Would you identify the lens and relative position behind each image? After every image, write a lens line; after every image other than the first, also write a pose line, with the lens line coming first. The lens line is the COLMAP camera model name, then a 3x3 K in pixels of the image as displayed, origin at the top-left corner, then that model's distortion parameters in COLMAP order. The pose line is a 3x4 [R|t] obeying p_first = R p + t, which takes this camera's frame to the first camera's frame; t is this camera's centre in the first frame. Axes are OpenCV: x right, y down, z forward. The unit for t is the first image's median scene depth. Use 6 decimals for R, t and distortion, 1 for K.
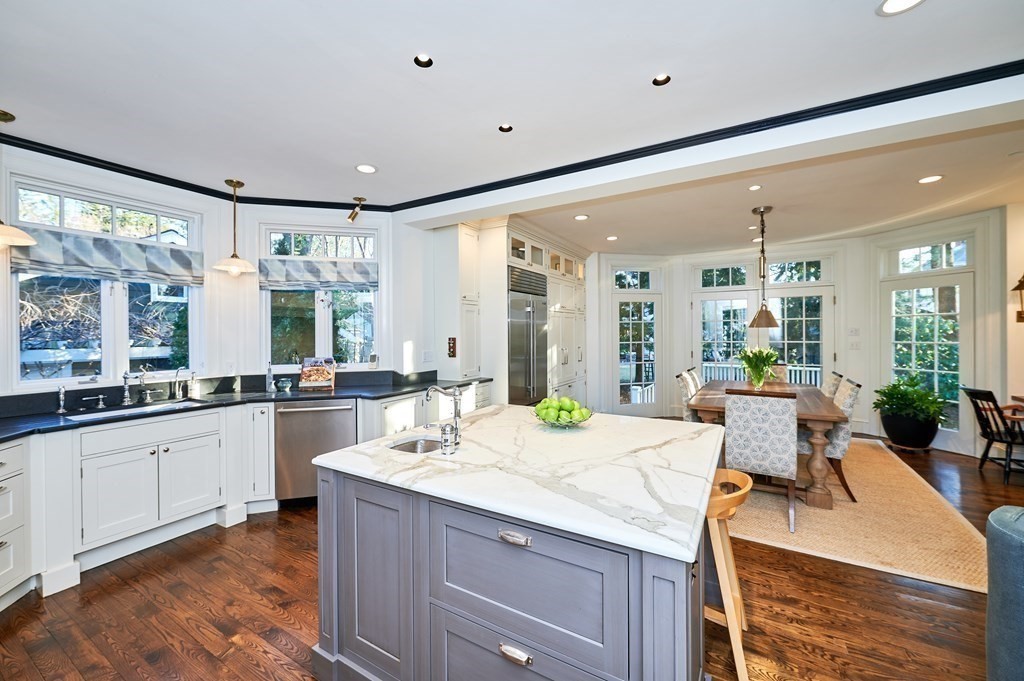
lens RADIAL K [[403.4, 0, 512.6], [0, 403.4, 336.3], [0, 0, 1]] dist [-0.005322, 0.000377]
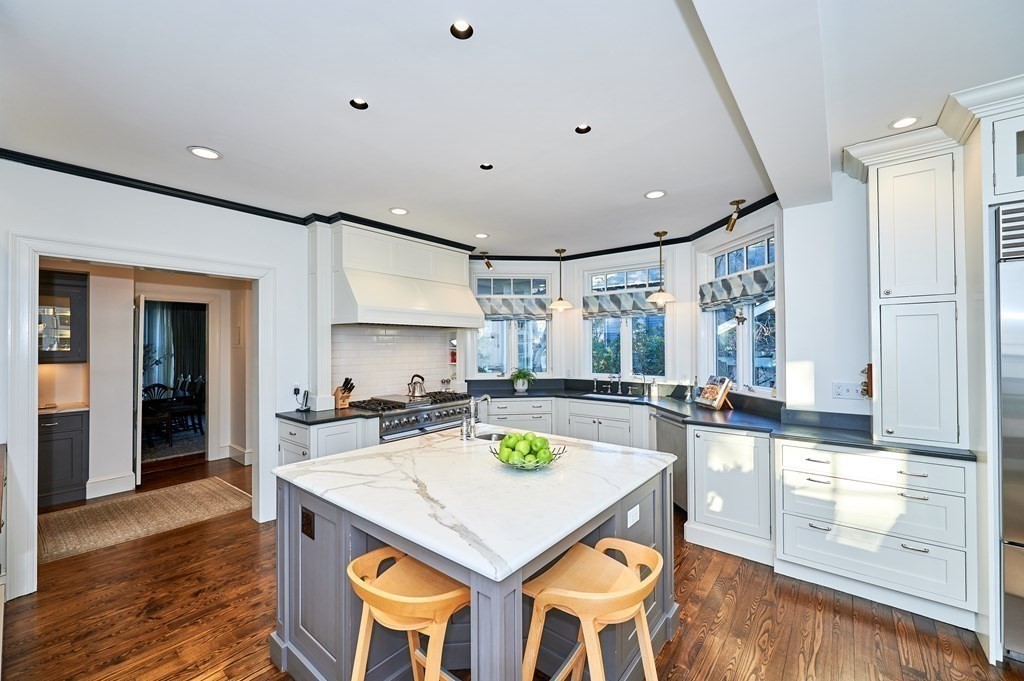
lens RADIAL K [[403.4, 0, 507.9], [0, 403.4, 338.8], [0, 0, 1]] dist [-0.005322, 0.000377]
pose [[-0.150973, -0.008463, -0.988502, 0.649066], [-0.004450, 0.999959, -0.007881, -0.032852], [0.988528, 0.003209, -0.151005, 0.704730]]
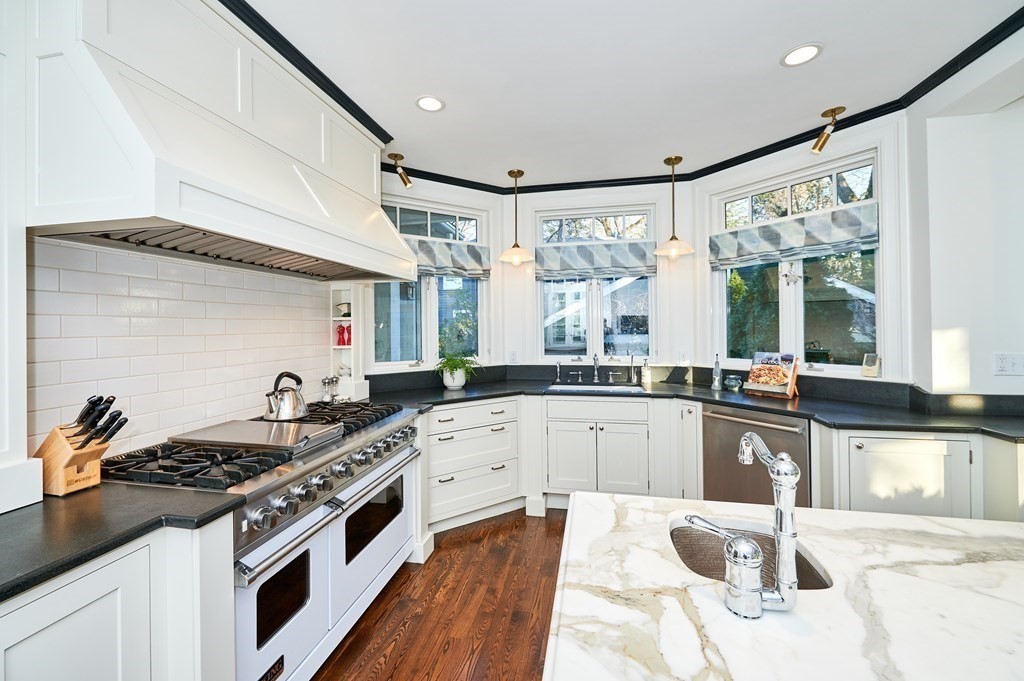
lens RADIAL K [[403.4, 0, 509.1], [0, 403.4, 323.5], [0, 0, 1]] dist [-0.005322, 0.000377]
pose [[0.313766, -0.004351, -0.949490, 0.076588], [-0.001145, 0.999987, -0.004961, 0.003818], [0.949500, 0.002644, 0.313757, 0.339089]]
